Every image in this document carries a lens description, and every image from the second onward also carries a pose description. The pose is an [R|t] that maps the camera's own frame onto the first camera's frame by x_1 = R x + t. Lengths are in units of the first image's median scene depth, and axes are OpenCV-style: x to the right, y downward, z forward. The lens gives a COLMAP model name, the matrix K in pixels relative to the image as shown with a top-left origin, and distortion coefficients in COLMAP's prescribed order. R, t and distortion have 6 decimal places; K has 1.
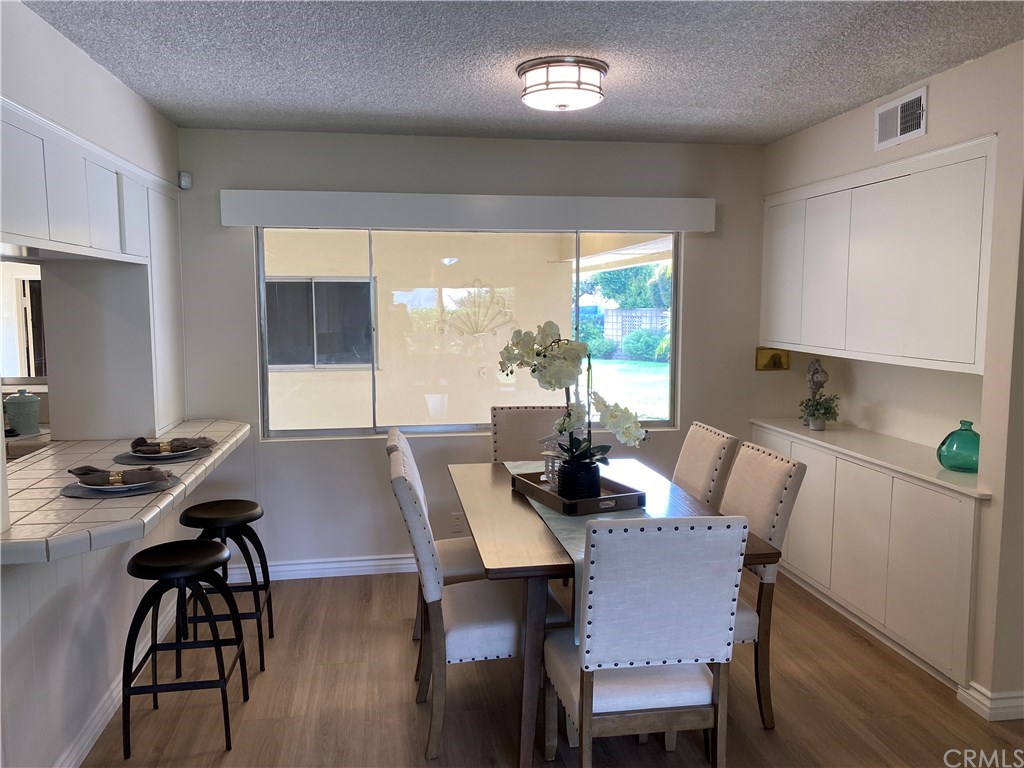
lens RADIAL K [[780.8, 0, 514.8], [0, 780.8, 386.4], [0, 0, 1]] dist [0.018329, -0.043330]
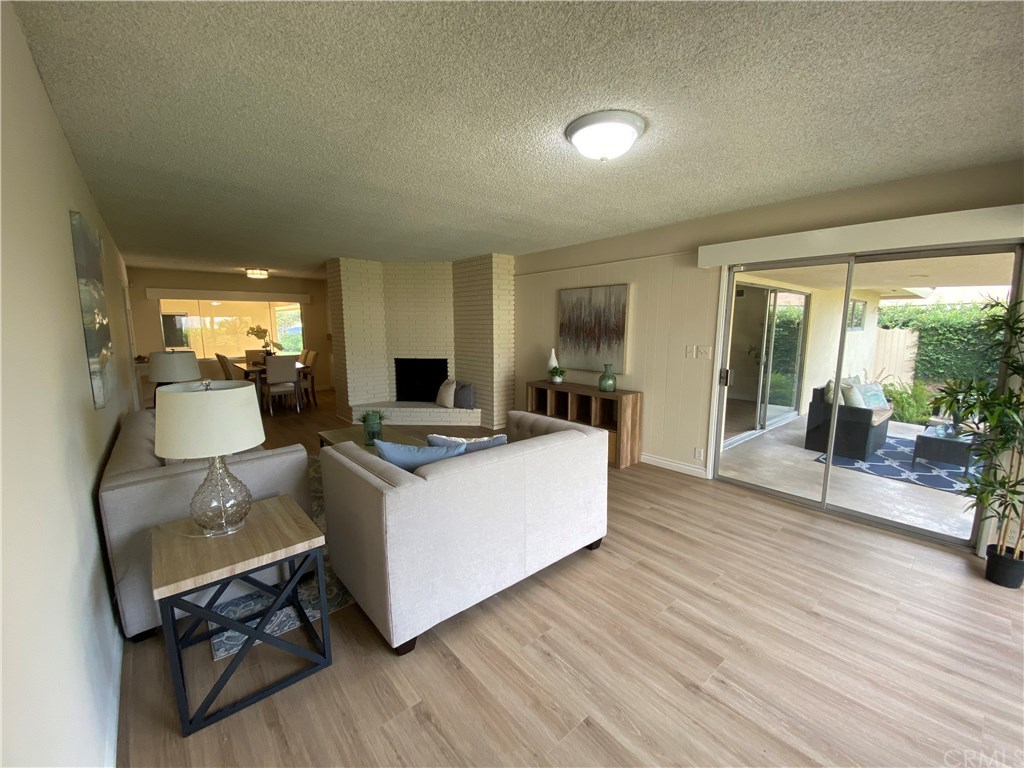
lens RADIAL K [[409.6, 0, 518.0], [0, 409.6, 387.5], [0, 0, 1]] dist [-0.002008, -0.006851]
pose [[0.842184, -0.077845, 0.533541, 0.013398], [0.057169, 0.996837, 0.055201, 0.172919], [-0.536151, -0.015988, 0.843971, -1.343554]]
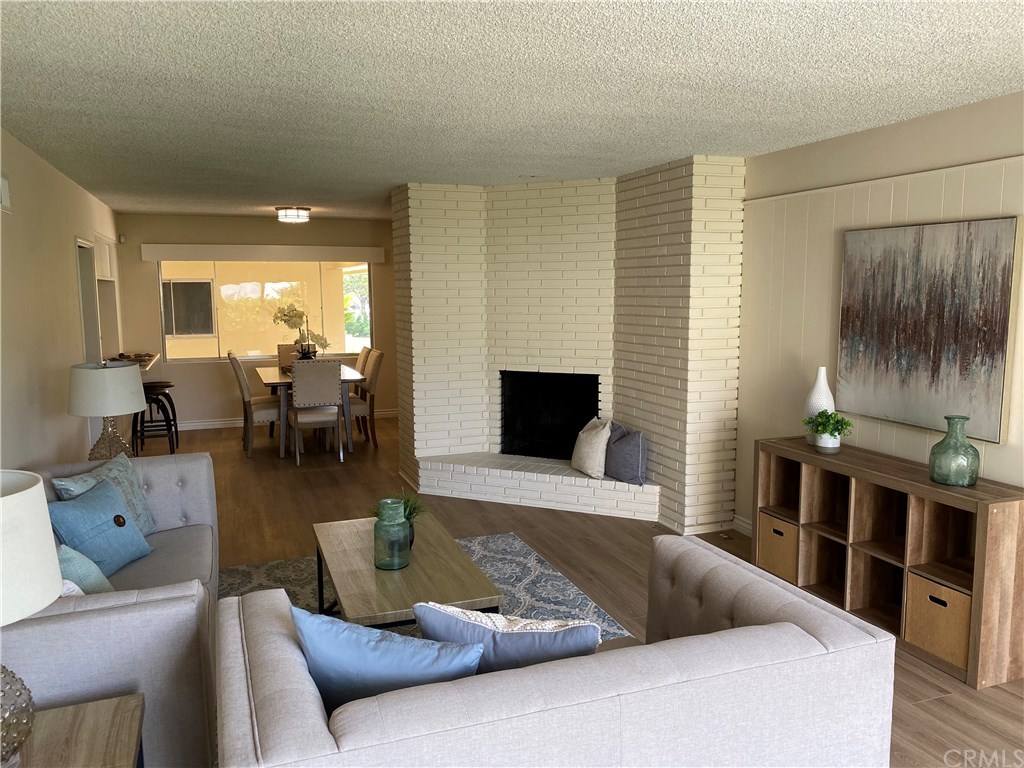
lens RADIAL K [[780.8, 0, 500.7], [0, 780.8, 381.6], [0, 0, 1]] dist [0.018329, -0.043330]
pose [[0.981350, -0.030275, 0.189832, 0.168528], [0.028445, 0.999519, 0.012356, 0.124255], [-0.190115, -0.006726, 0.981739, -1.274702]]
